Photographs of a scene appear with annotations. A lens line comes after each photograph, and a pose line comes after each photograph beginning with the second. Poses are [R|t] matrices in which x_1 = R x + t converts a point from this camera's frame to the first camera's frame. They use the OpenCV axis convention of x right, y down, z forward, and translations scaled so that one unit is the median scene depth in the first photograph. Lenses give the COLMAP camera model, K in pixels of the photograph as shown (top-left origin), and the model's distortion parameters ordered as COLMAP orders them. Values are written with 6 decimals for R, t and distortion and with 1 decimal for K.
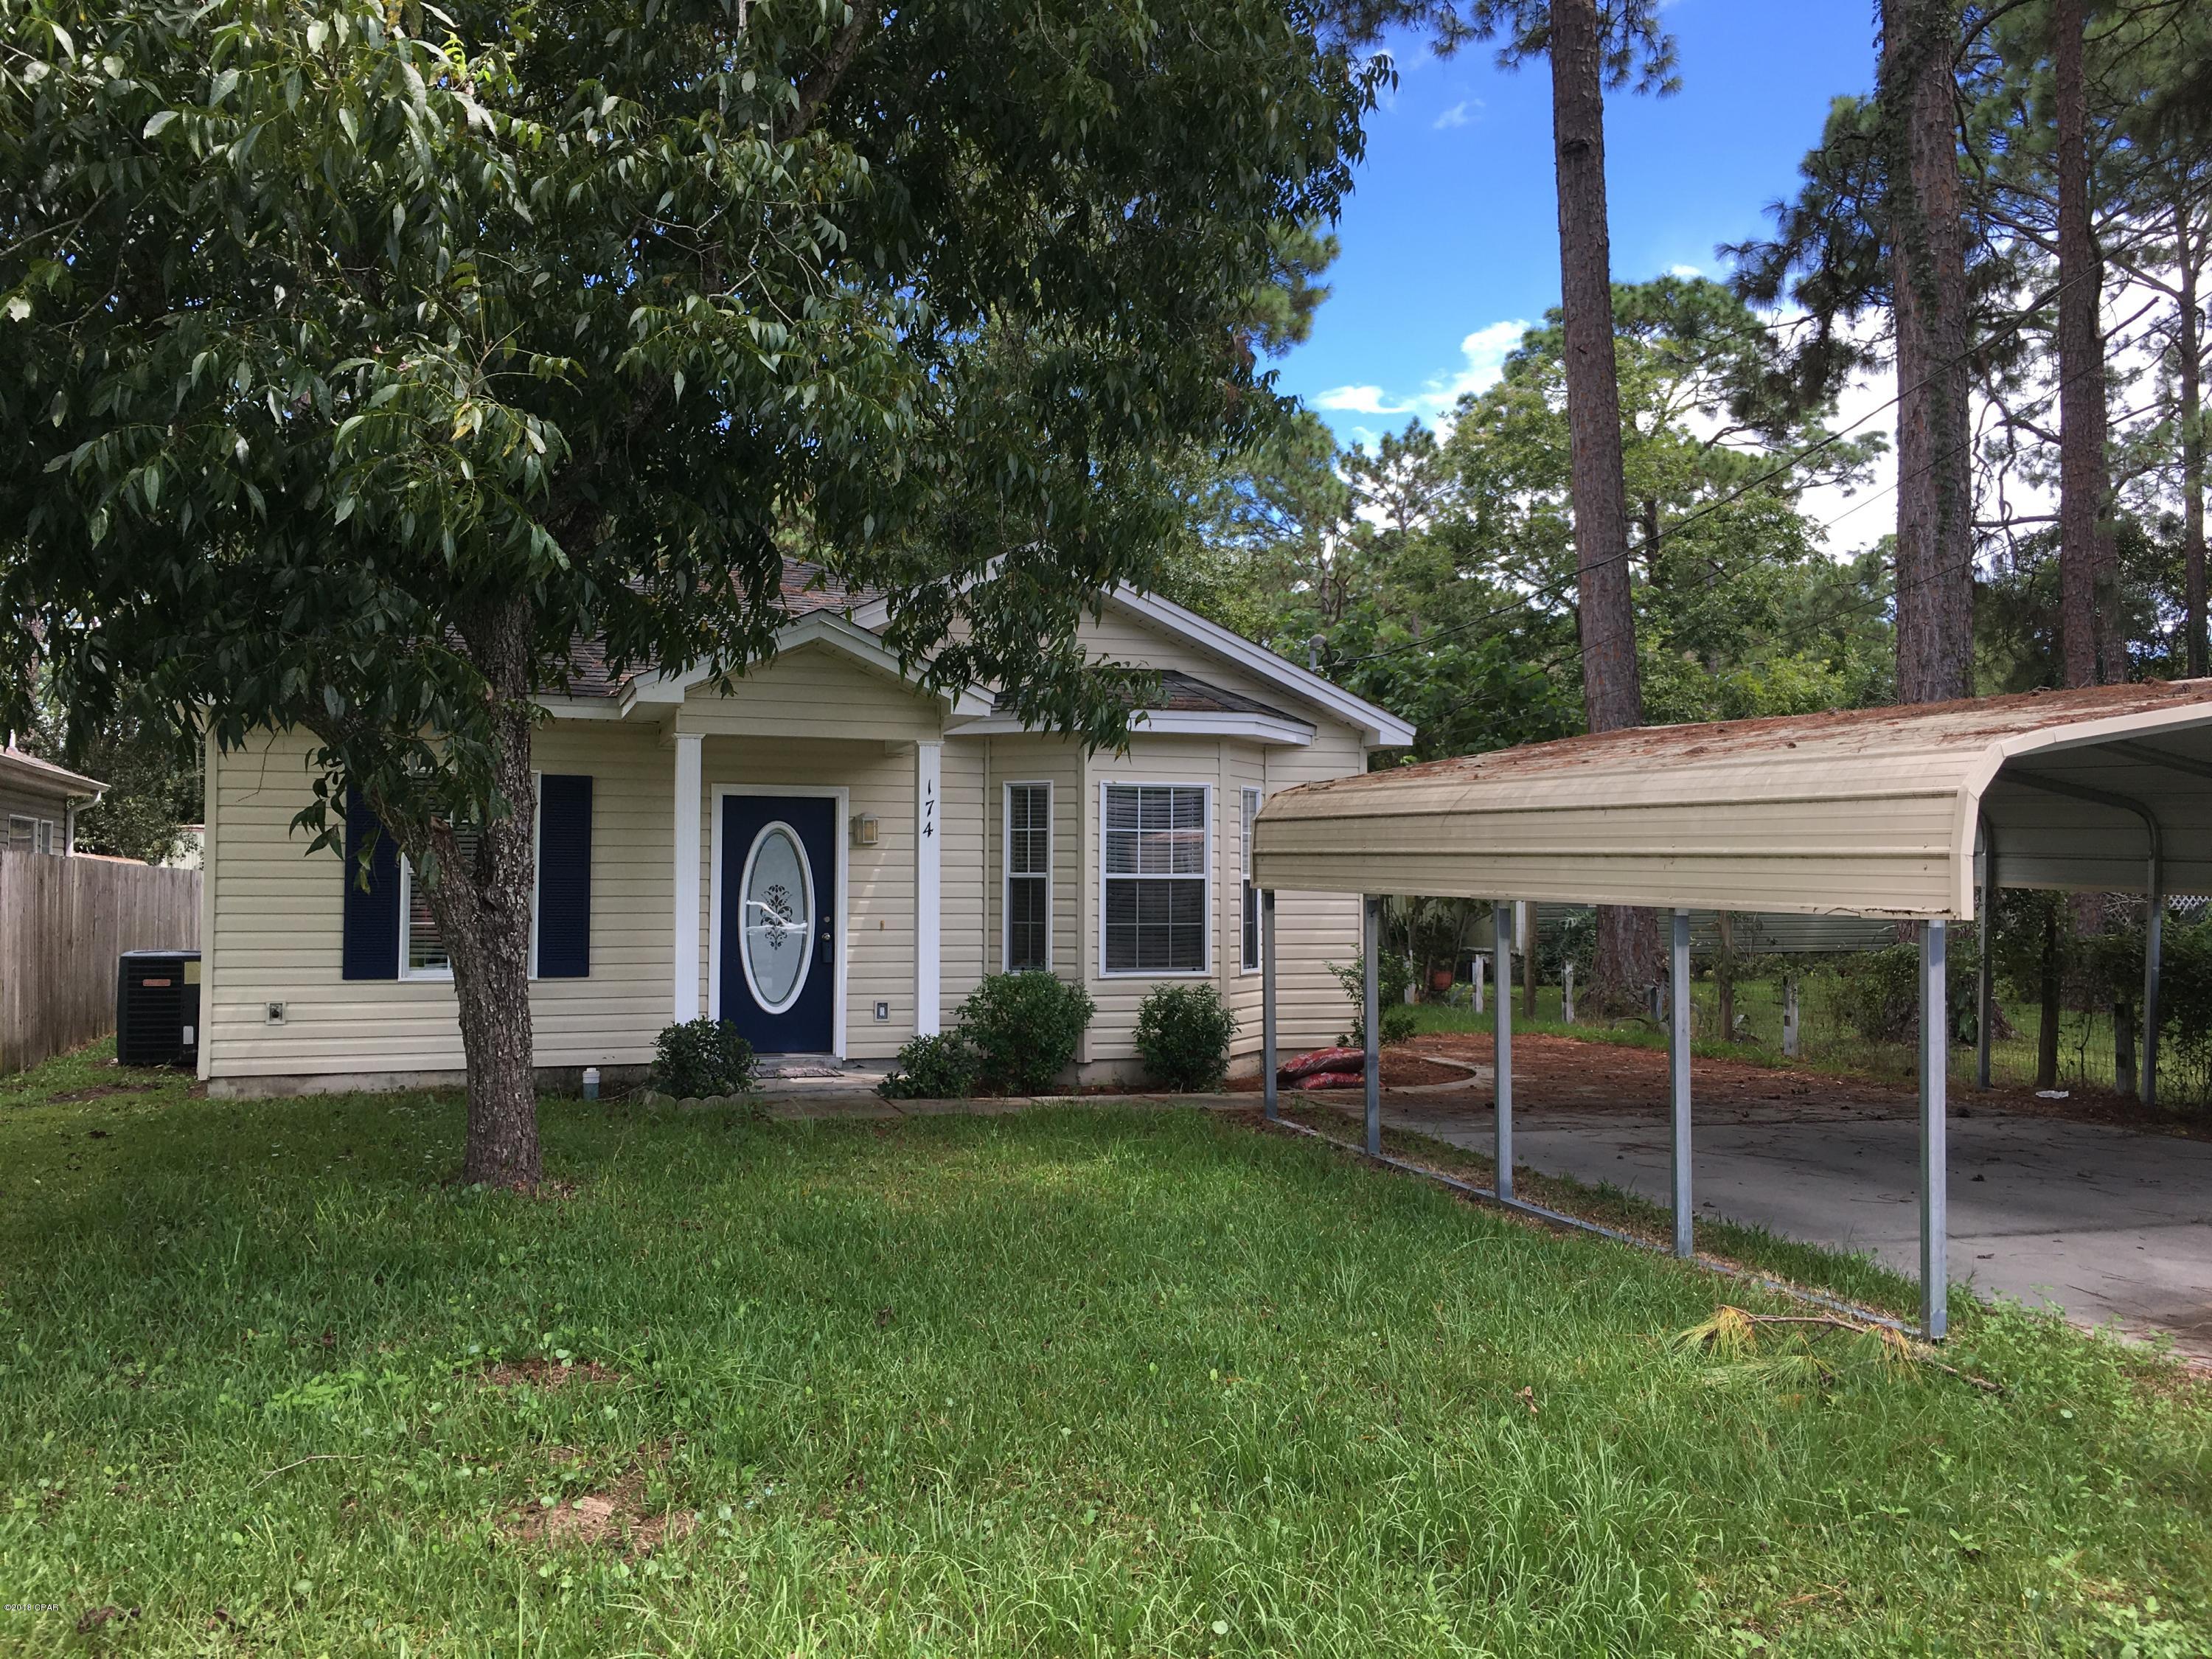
lens RADIAL K [[1884.9, 0, 1112.1], [0, 1884.9, 830.5], [0, 0, 1]] dist [0.070309, -0.090081]
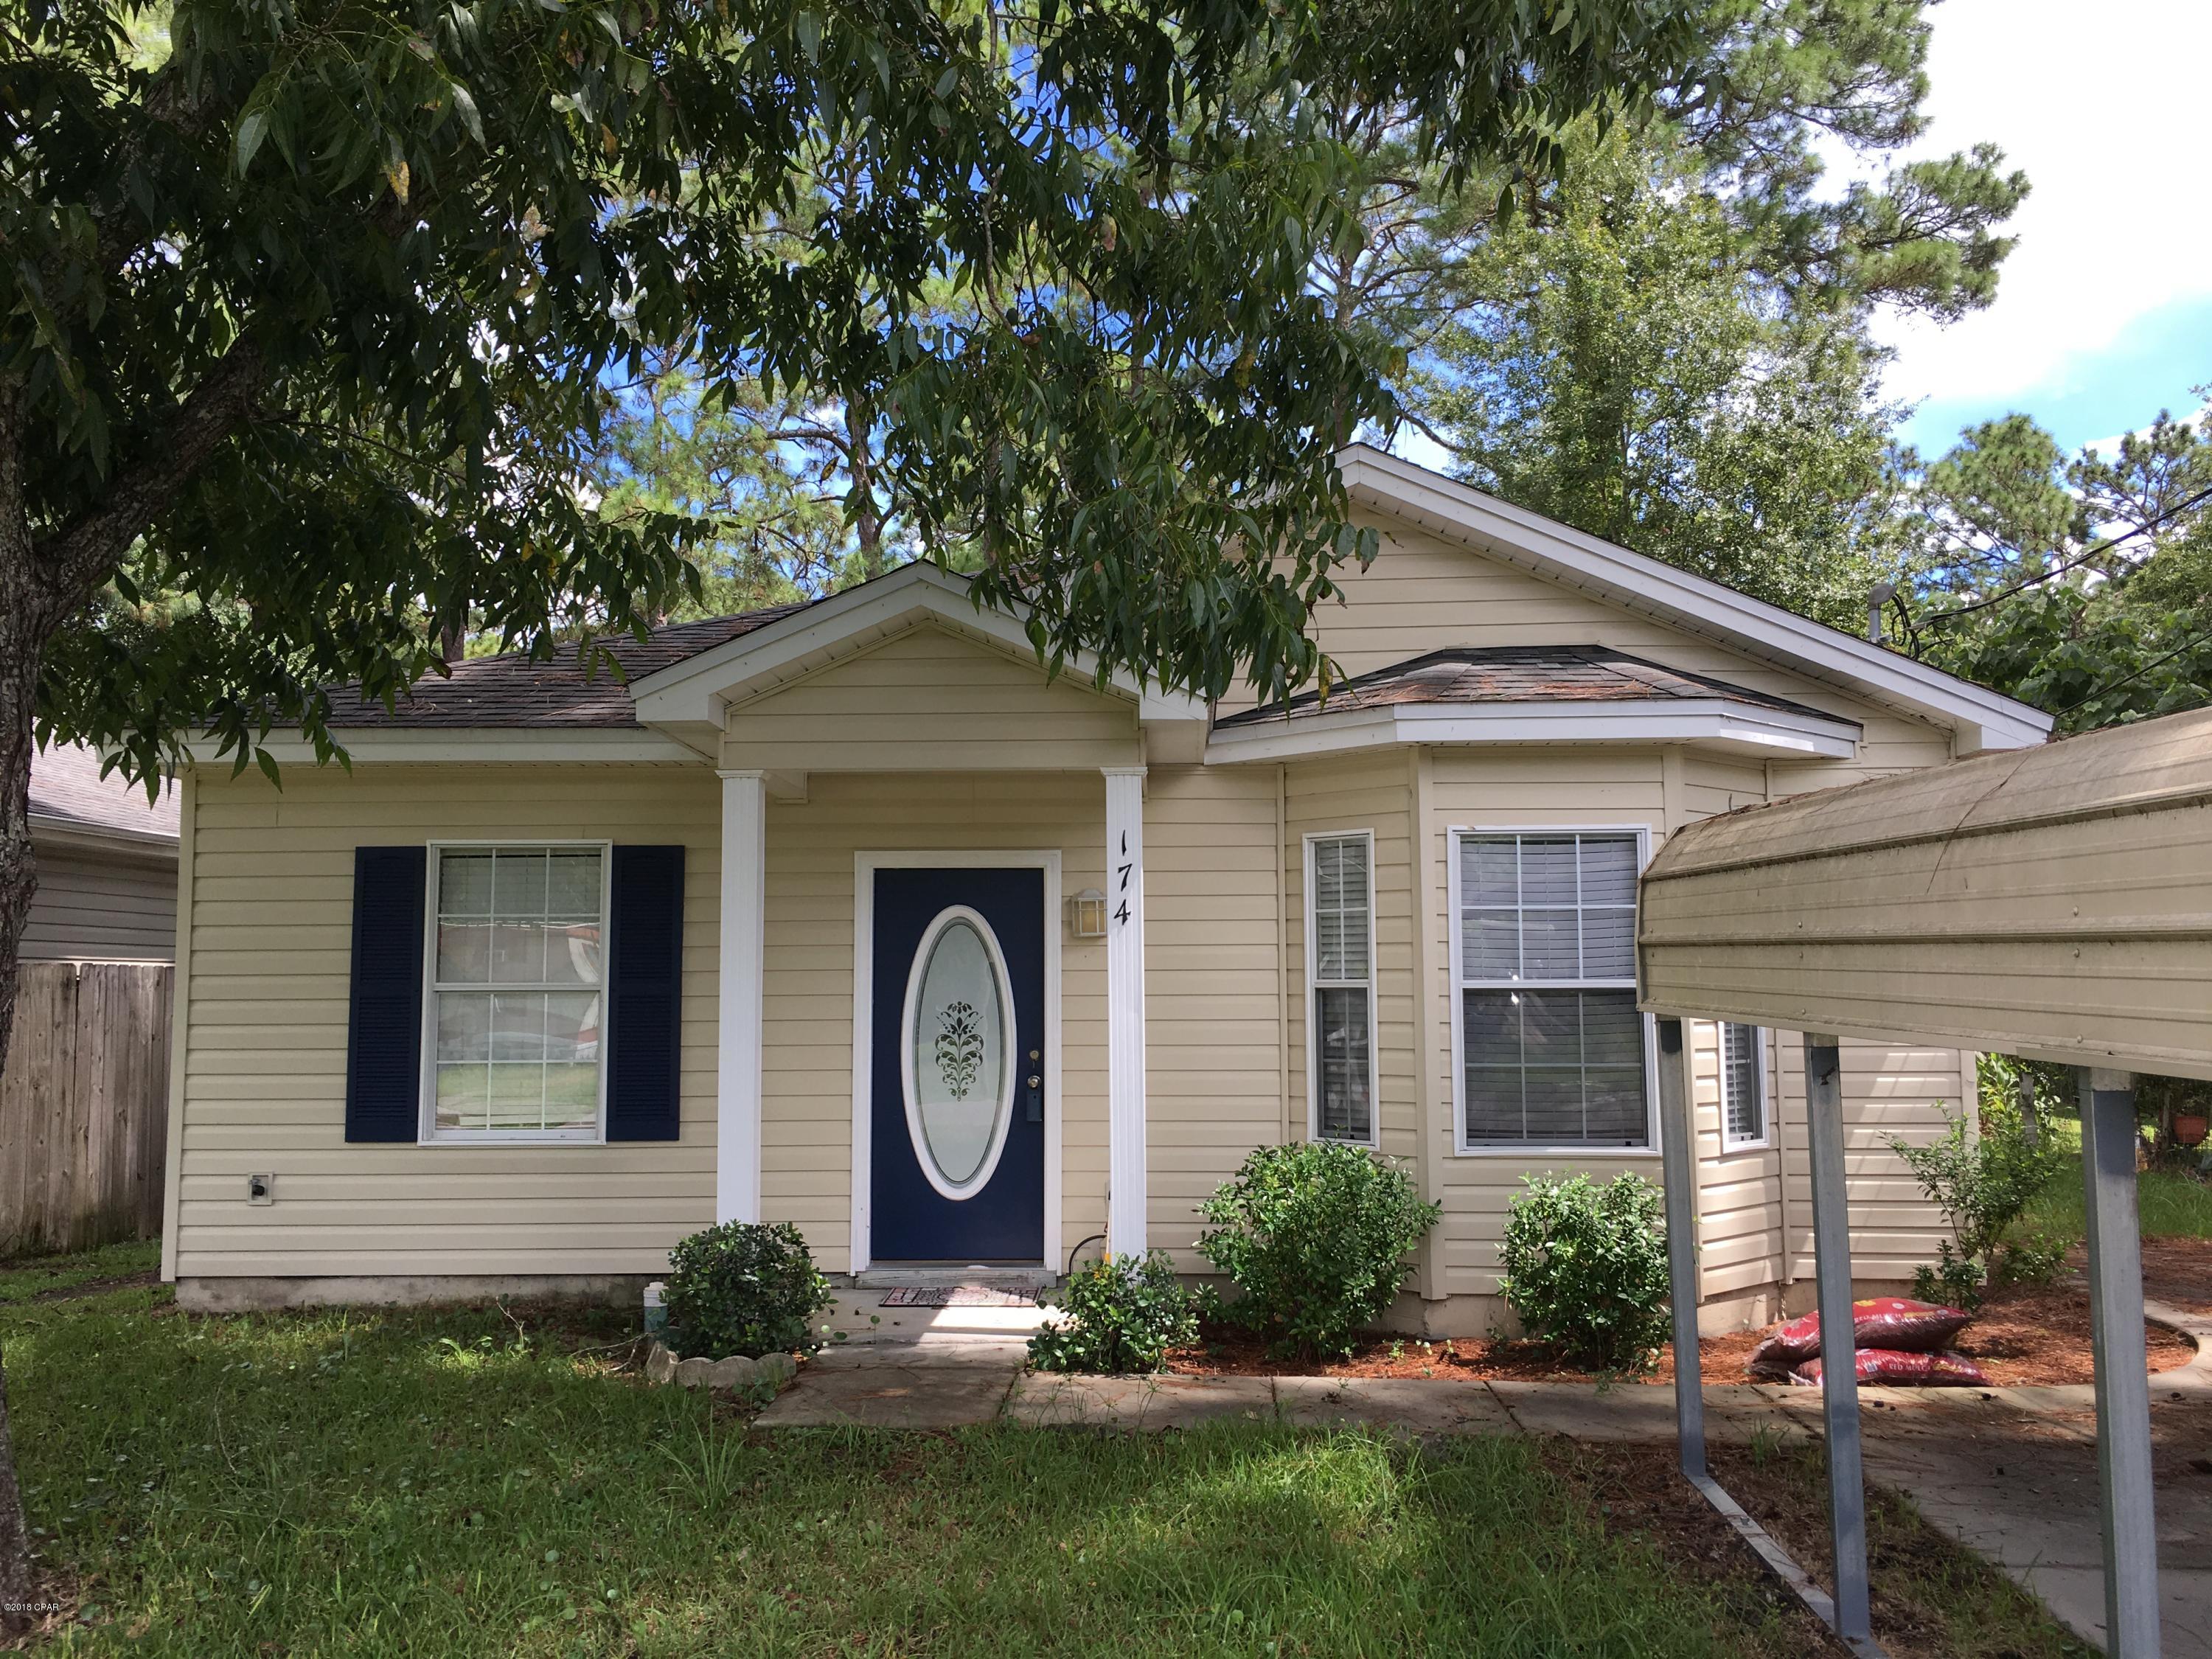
lens RADIAL K [[1884.9, 0, 1095.7], [0, 1884.9, 832.1], [0, 0, 1]] dist [0.070309, -0.090081]
pose [[0.932666, -0.037394, -0.358798, 0.104515], [0.019466, 0.998381, -0.053453, 0.005513], [0.360215, 0.042869, 0.931884, 0.392042]]
